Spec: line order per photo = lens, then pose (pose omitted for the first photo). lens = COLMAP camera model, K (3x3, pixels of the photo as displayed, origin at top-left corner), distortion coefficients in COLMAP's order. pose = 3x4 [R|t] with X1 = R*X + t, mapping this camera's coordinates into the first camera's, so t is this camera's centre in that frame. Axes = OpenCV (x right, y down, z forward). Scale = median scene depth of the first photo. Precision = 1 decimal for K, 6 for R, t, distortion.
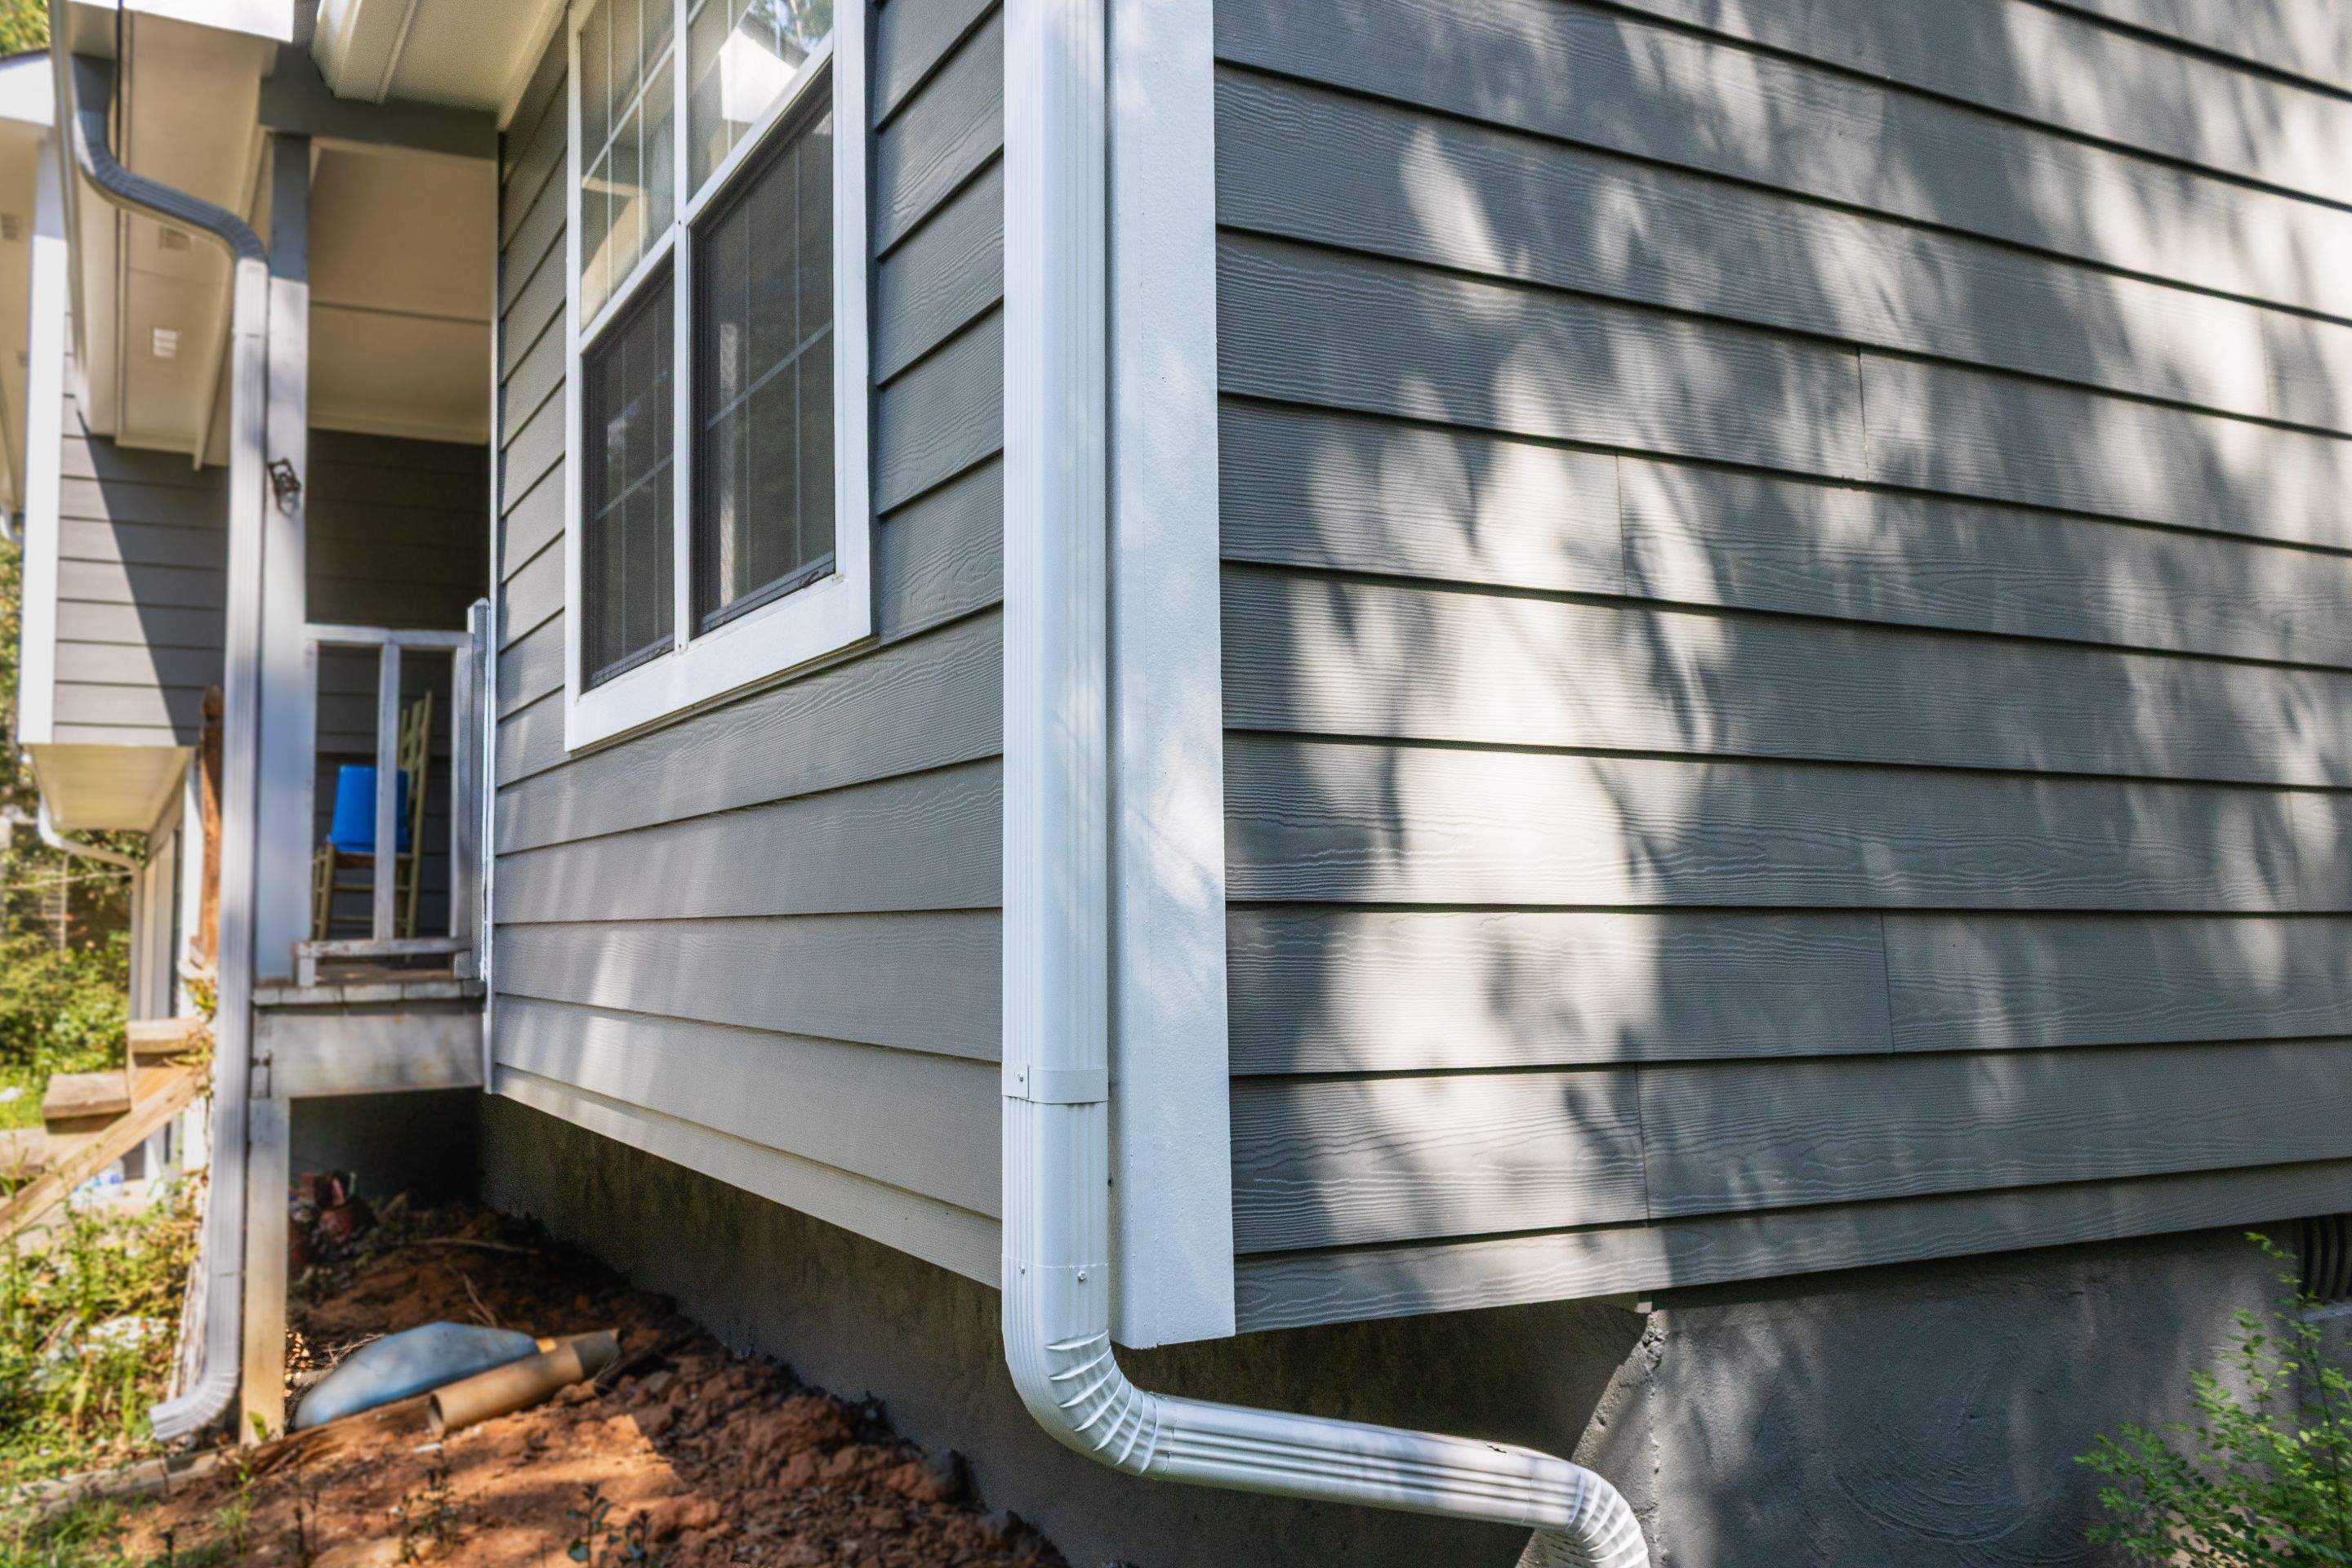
lens RADIAL K [[1956.7, 0, 1176.0], [0, 1956.7, 784.0], [0, 0, 1]] dist [0.021887, -0.022050]
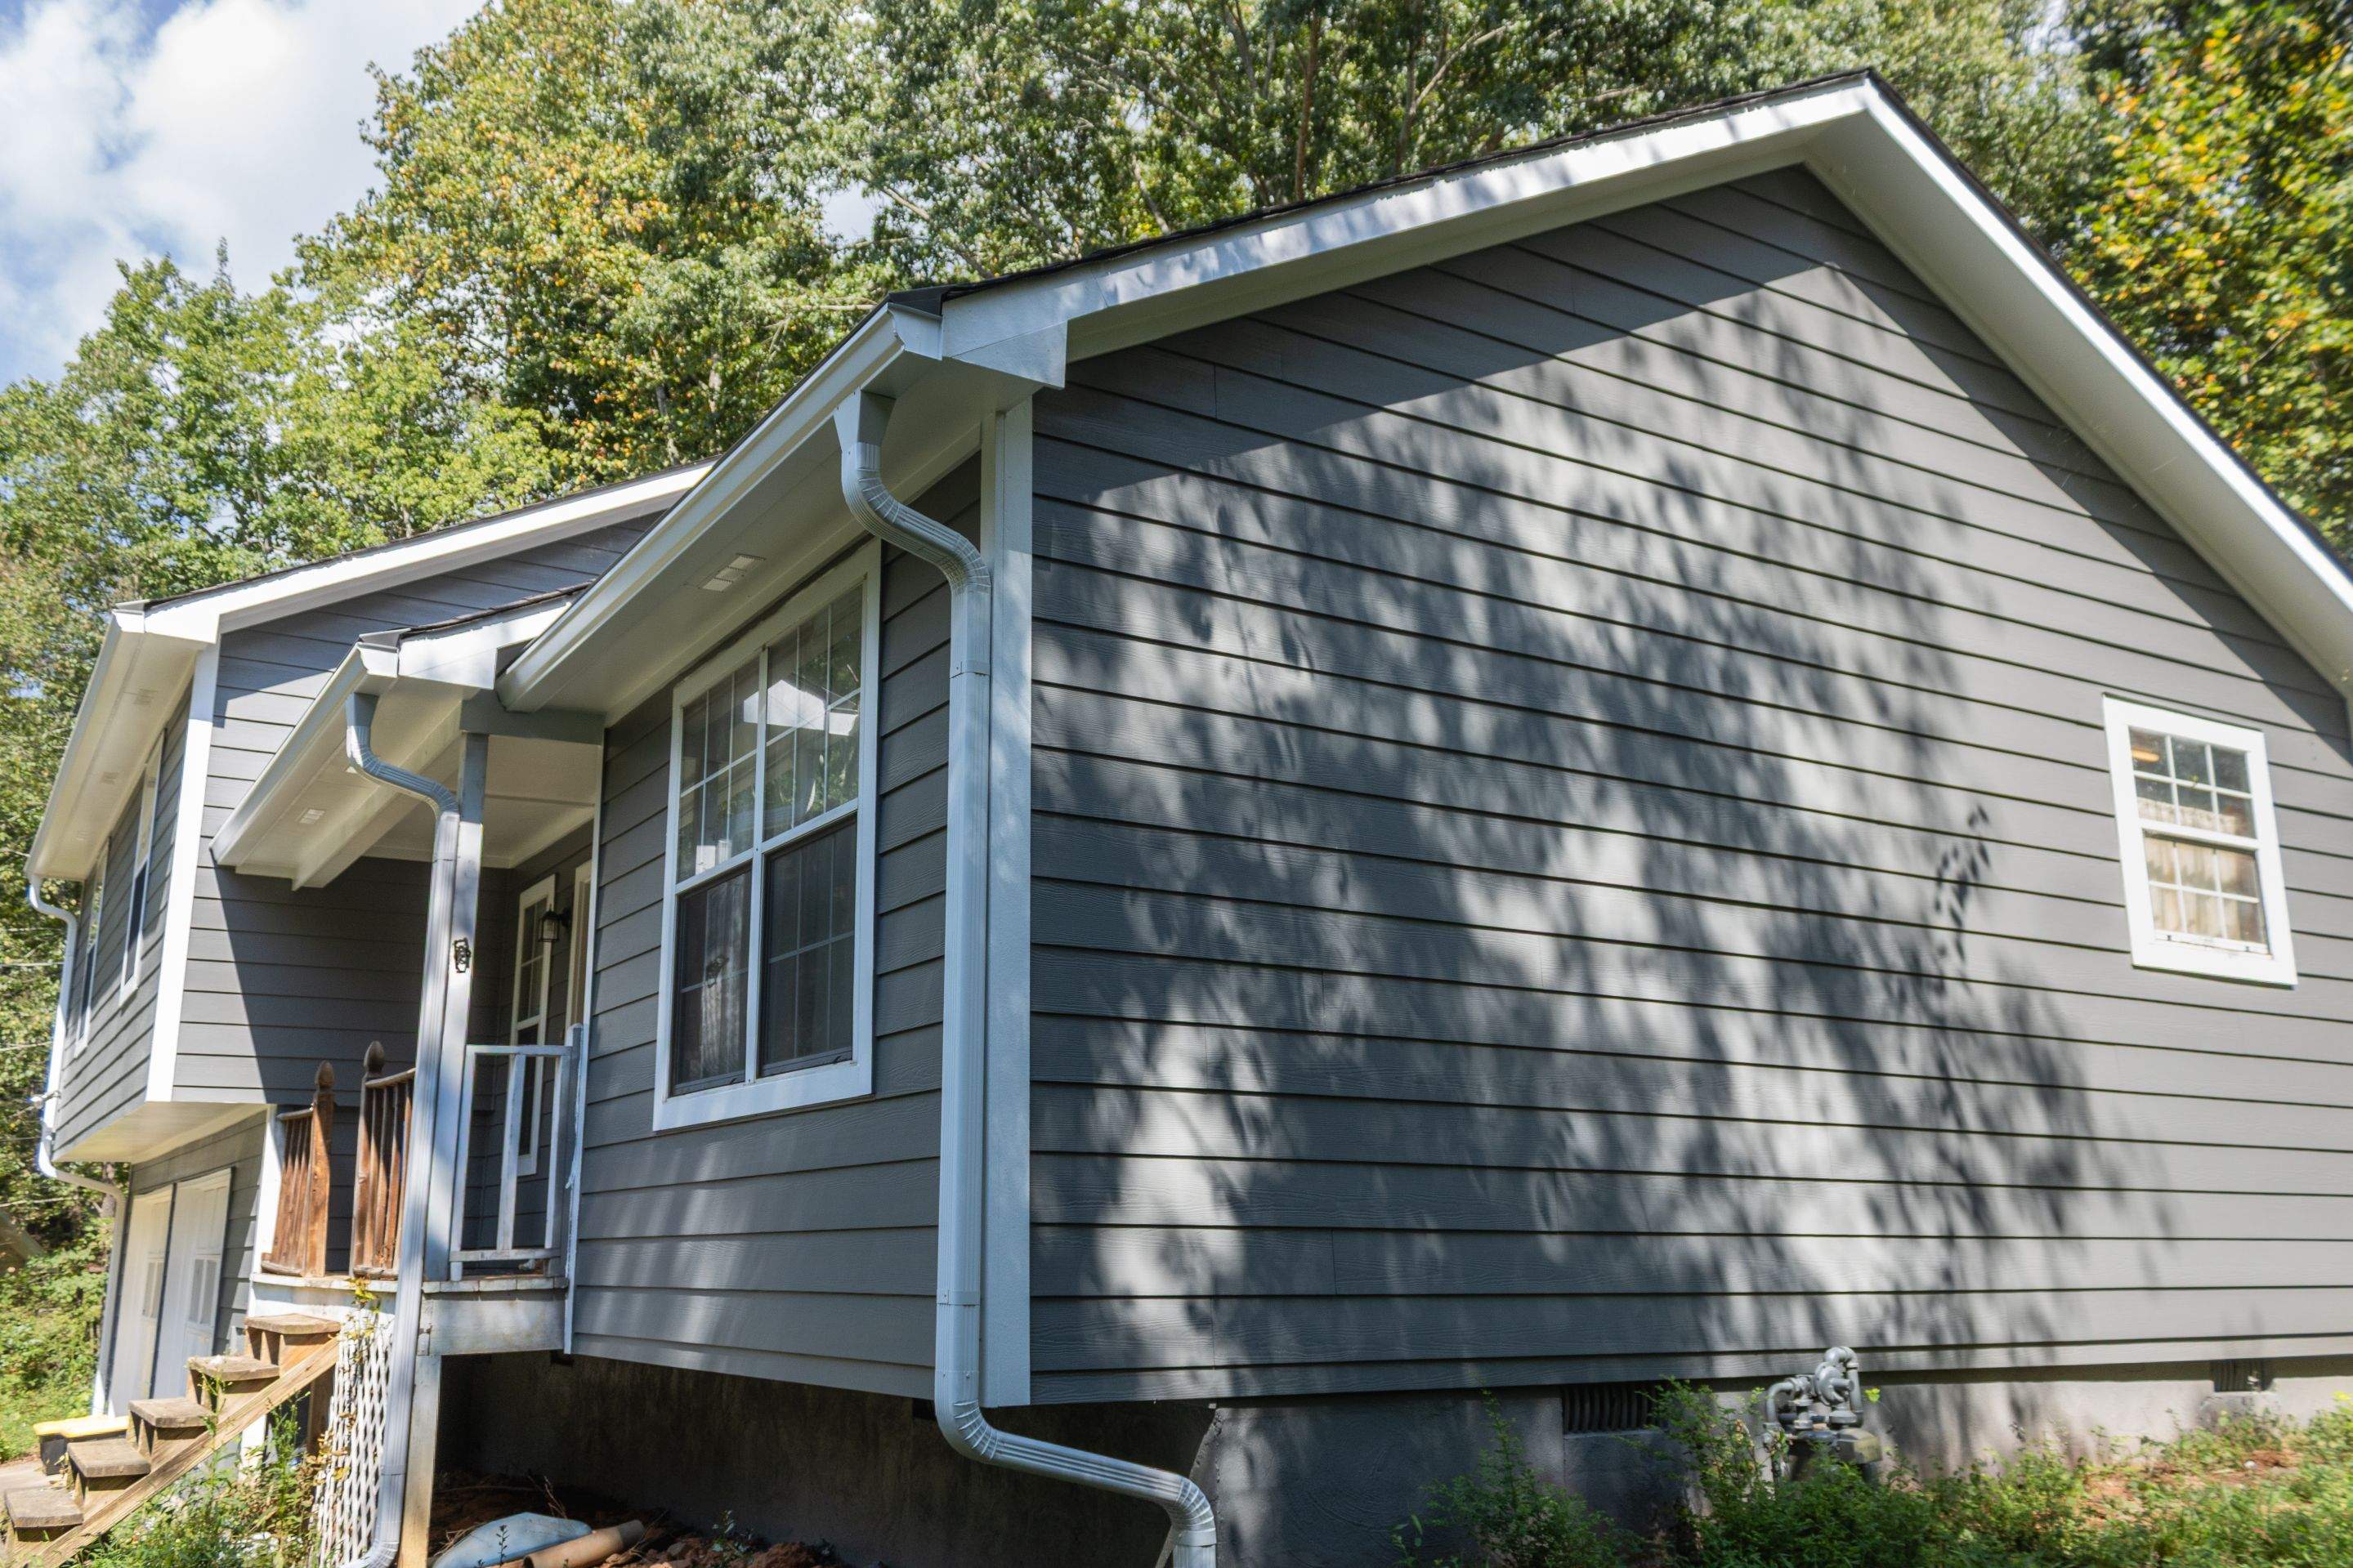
lens RADIAL K [[1985.3, 0, 1176.6], [0, 1985.3, 803.3], [0, 0, 1]] dist [0.015733, -0.004077]
pose [[0.998102, 0.018063, 0.058878, 0.035041], [-0.008878, 0.988238, -0.152668, -0.055519], [-0.060943, 0.151855, 0.986522, -1.044192]]
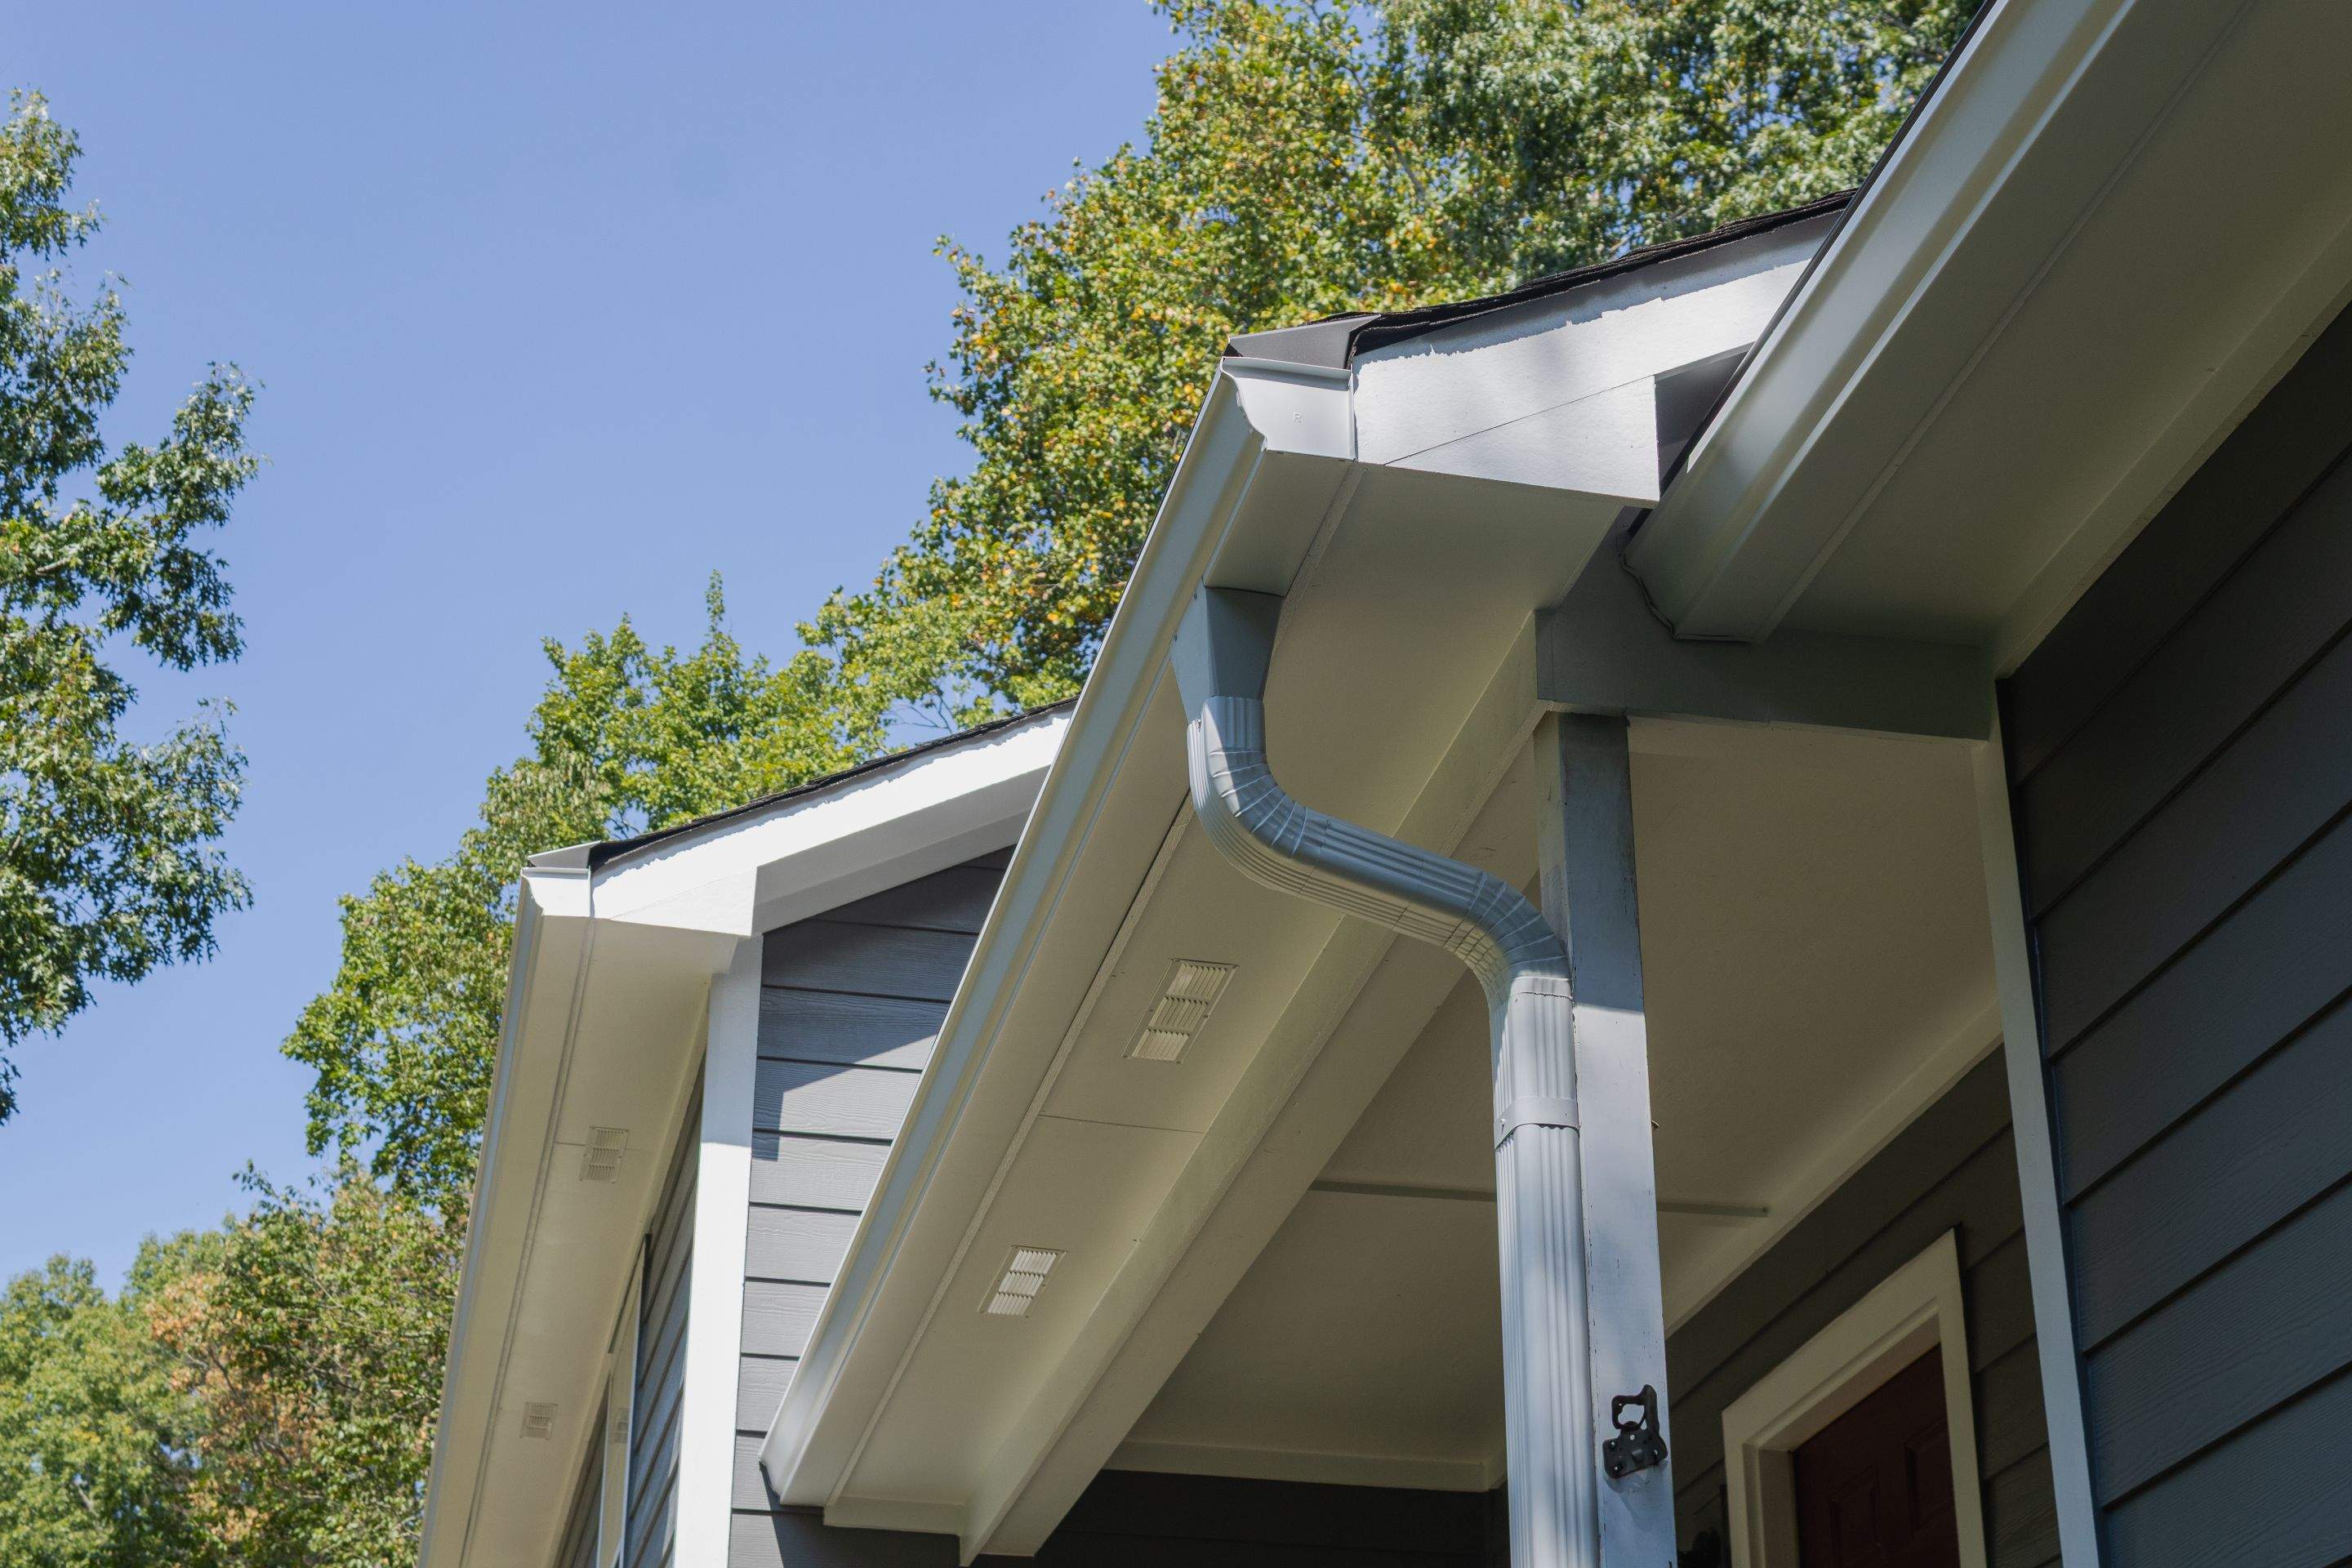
lens RADIAL K [[3660.3, 0, 1176.0], [0, 3660.3, 784.0], [0, 0, 1]] dist [-0.040273, -0.051521]
pose [[0.962279, -0.108847, -0.249342, -0.559961], [0.005624, 0.924243, -0.381764, 0.030064], [0.272006, 0.365961, 0.889991, 0.340531]]
